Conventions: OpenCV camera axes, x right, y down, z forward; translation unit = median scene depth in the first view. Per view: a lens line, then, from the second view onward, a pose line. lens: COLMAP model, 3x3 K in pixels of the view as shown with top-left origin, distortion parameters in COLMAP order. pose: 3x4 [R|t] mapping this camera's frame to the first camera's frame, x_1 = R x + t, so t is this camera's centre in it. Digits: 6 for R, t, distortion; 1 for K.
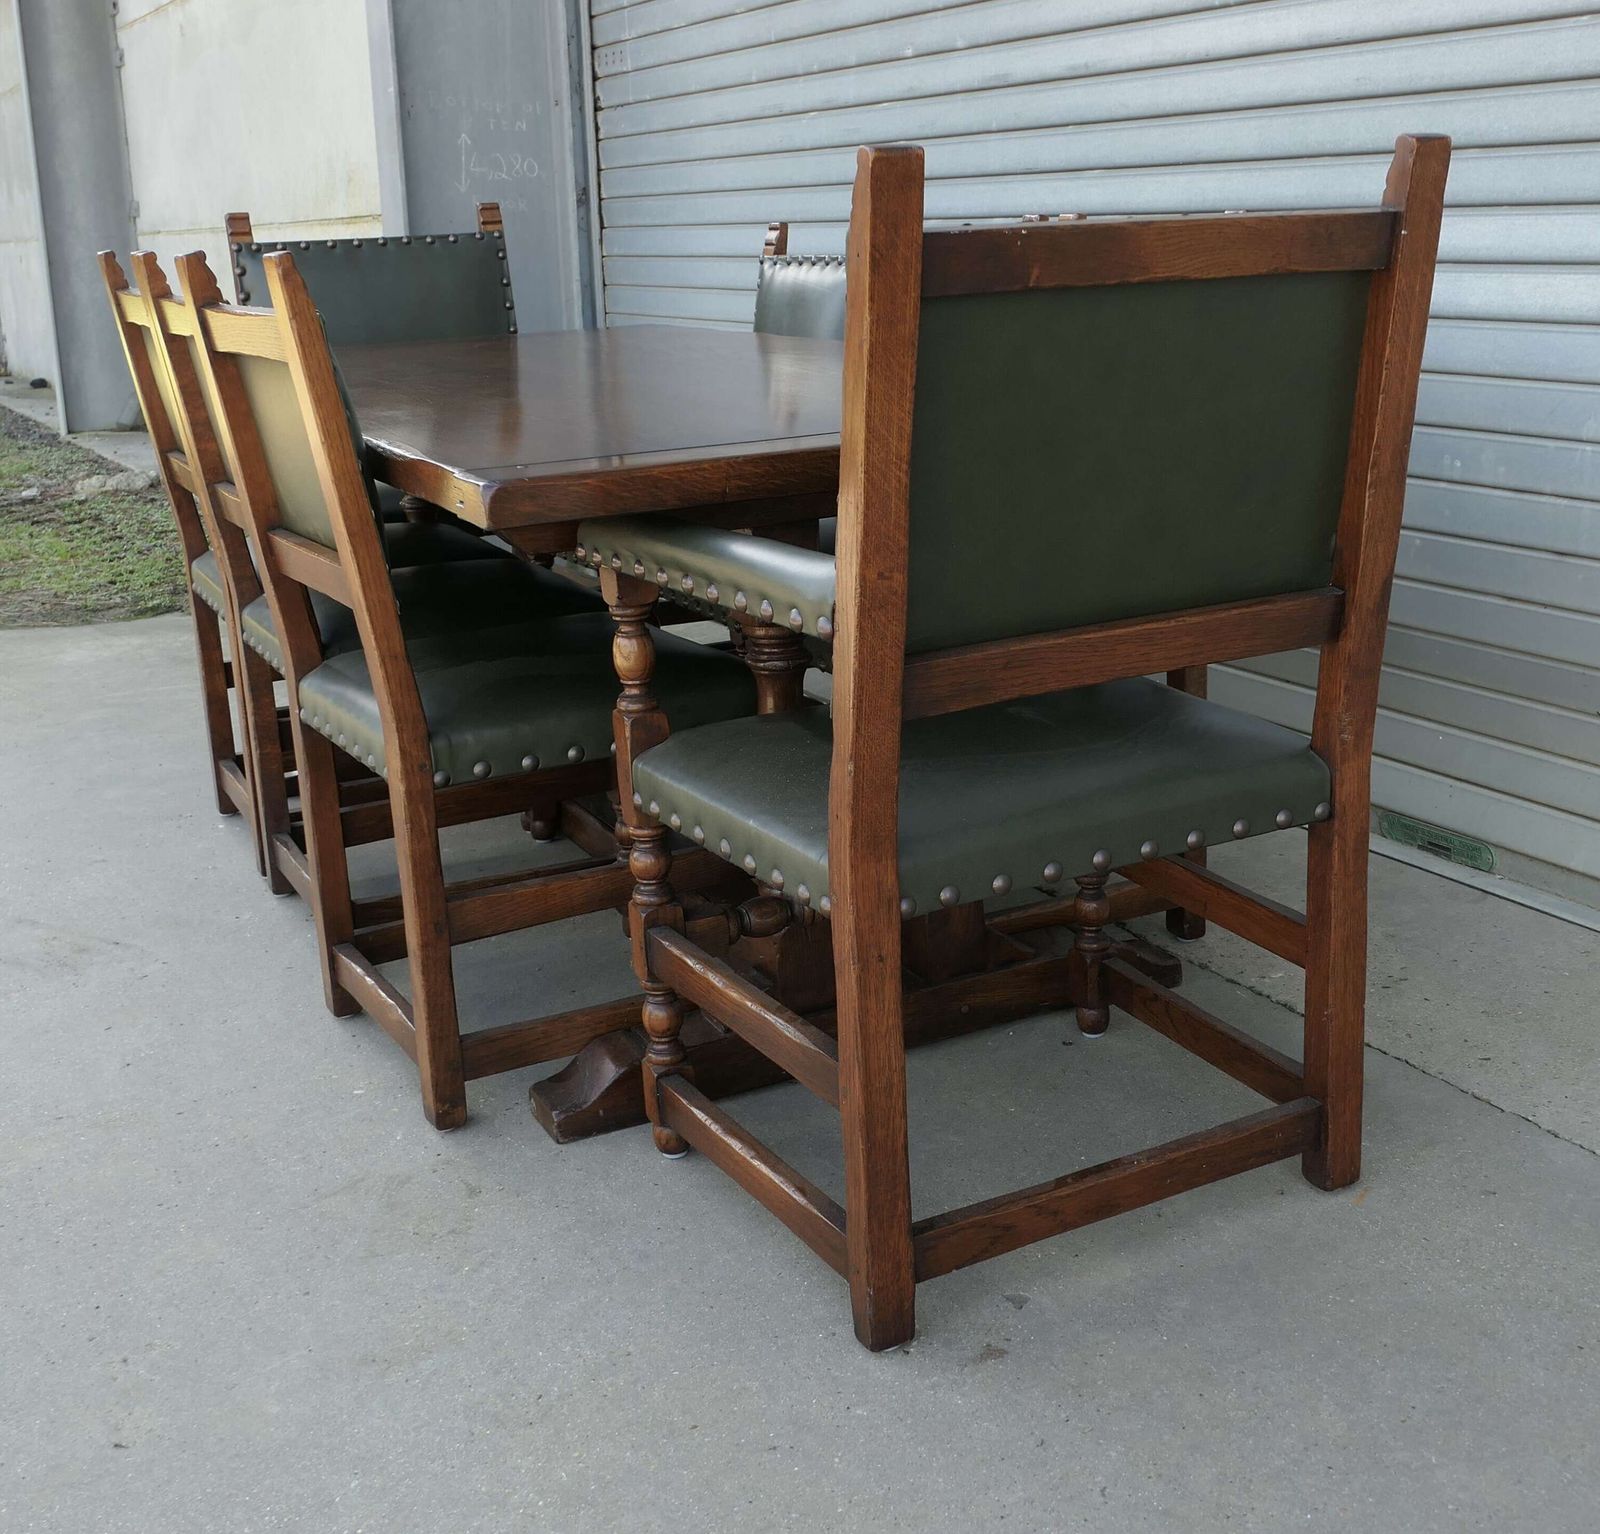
lens RADIAL K [[1955.9, 0, 919.9], [0, 1955.9, 719.1], [0, 0, 1]] dist [-0.045445, 0.000330]
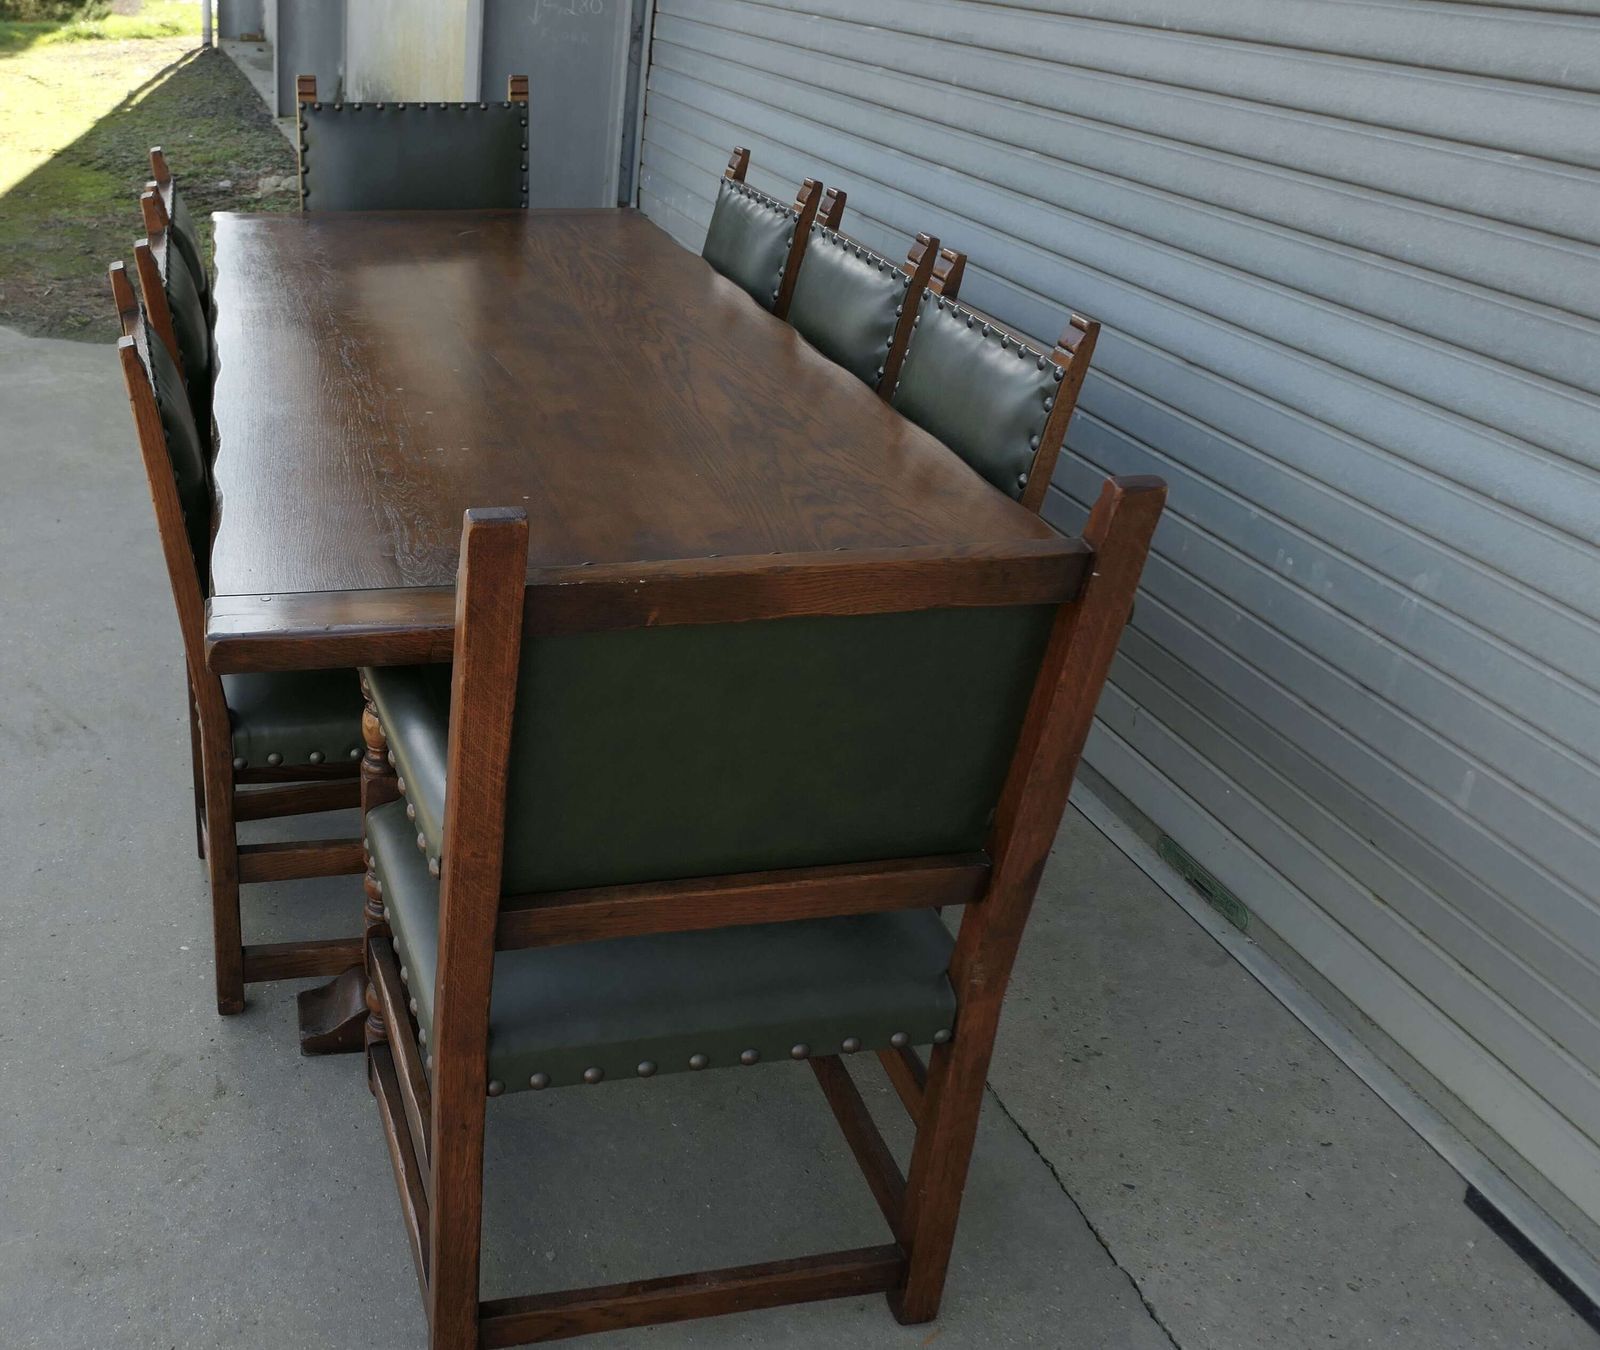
lens RADIAL K [[1573.7, 0, 475.4], [0, 1573.7, 592.9], [0, 0, 1]] dist [-0.047393, 0.030128]
pose [[0.941483, 0.187478, -0.280110, 0.110008], [-0.137834, 0.972520, 0.187633, -0.210901], [0.307589, -0.138045, 0.941452, 0.114093]]
